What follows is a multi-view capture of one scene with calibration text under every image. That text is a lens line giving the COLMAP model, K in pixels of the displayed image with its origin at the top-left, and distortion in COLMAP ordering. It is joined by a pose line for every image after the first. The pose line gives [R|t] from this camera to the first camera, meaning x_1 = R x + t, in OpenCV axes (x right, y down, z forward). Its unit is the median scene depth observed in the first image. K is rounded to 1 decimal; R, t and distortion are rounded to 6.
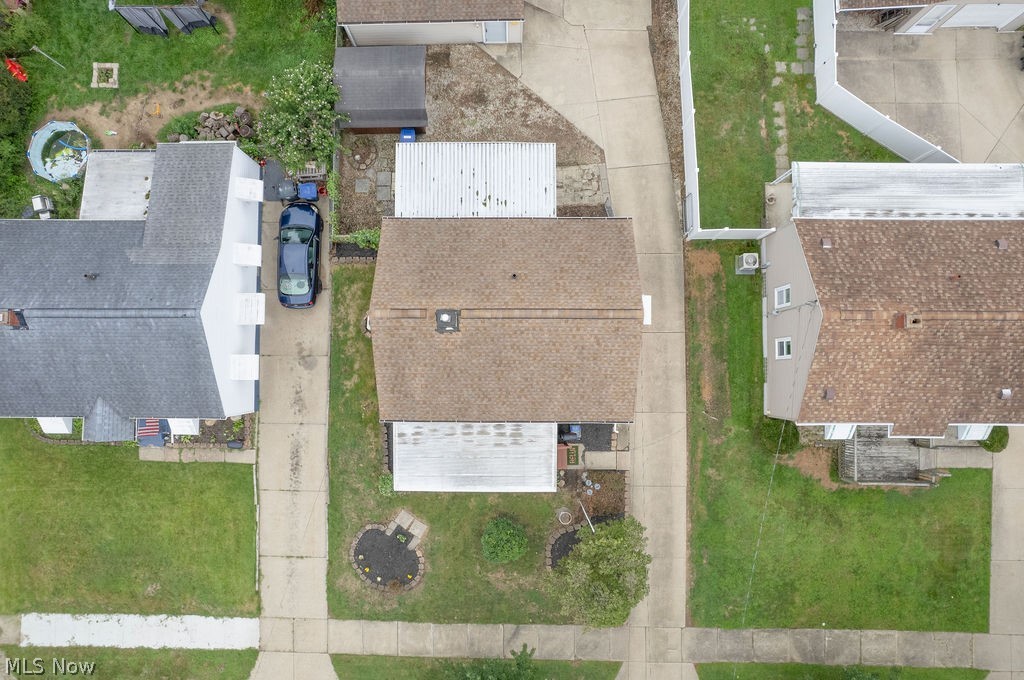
lens RADIAL K [[662.9, 0, 512.0], [0, 662.9, 340.0], [0, 0, 1]] dist [-0.060436, 0.061523]
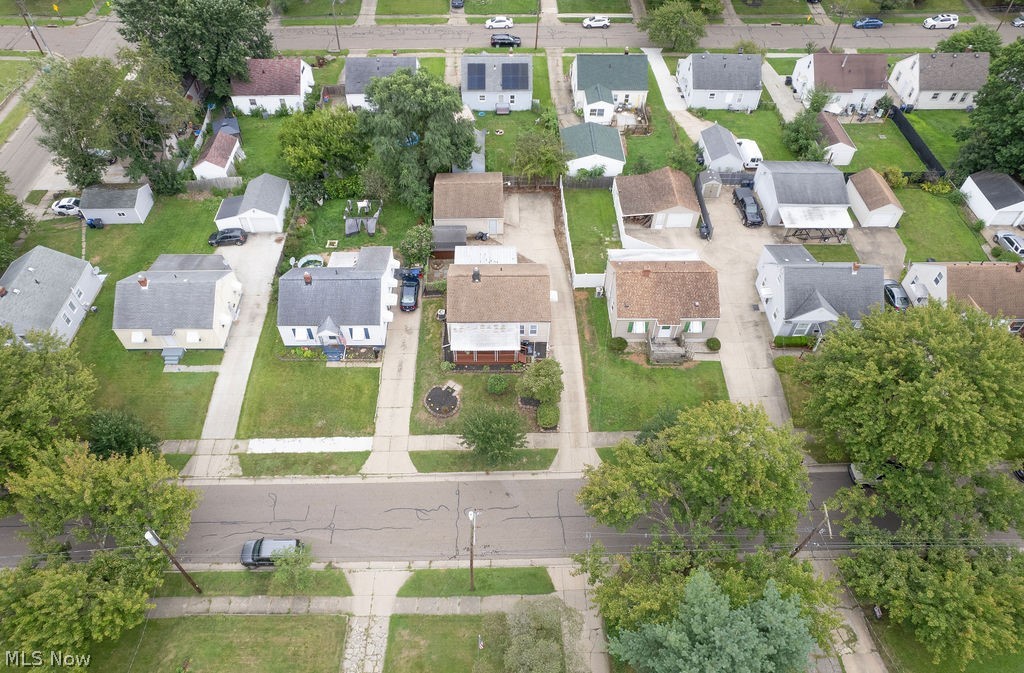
lens RADIAL K [[660.8, 0, 512.0], [0, 660.8, 336.5], [0, 0, 1]] dist [-0.004866, -0.001124]
pose [[0.999659, -0.008750, 0.024596, -0.017178], [0.021978, 0.790501, -0.612067, 1.444644], [-0.014088, 0.612399, 0.790424, -0.775223]]
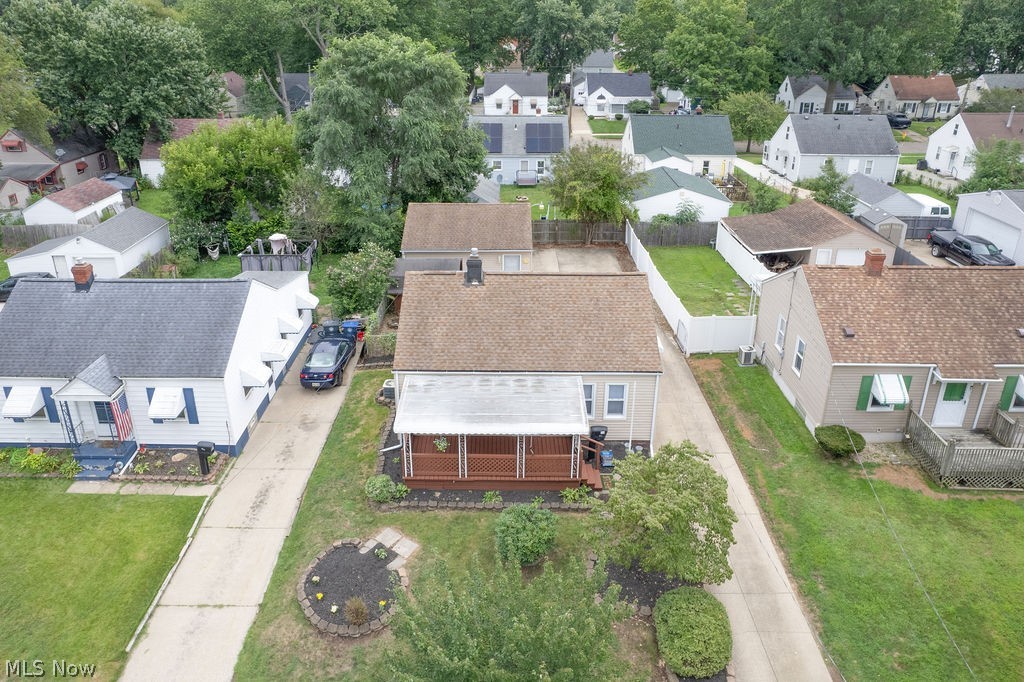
lens RADIAL K [[691.8, 0, 514.0], [0, 691.8, 267.9], [0, 0, 1]] dist [-0.052666, 0.036636]
pose [[0.999960, 0.005320, 0.007169, -0.030720], [0.004419, 0.402770, -0.915290, 0.839120], [-0.007757, 0.915286, 0.402731, 0.413276]]
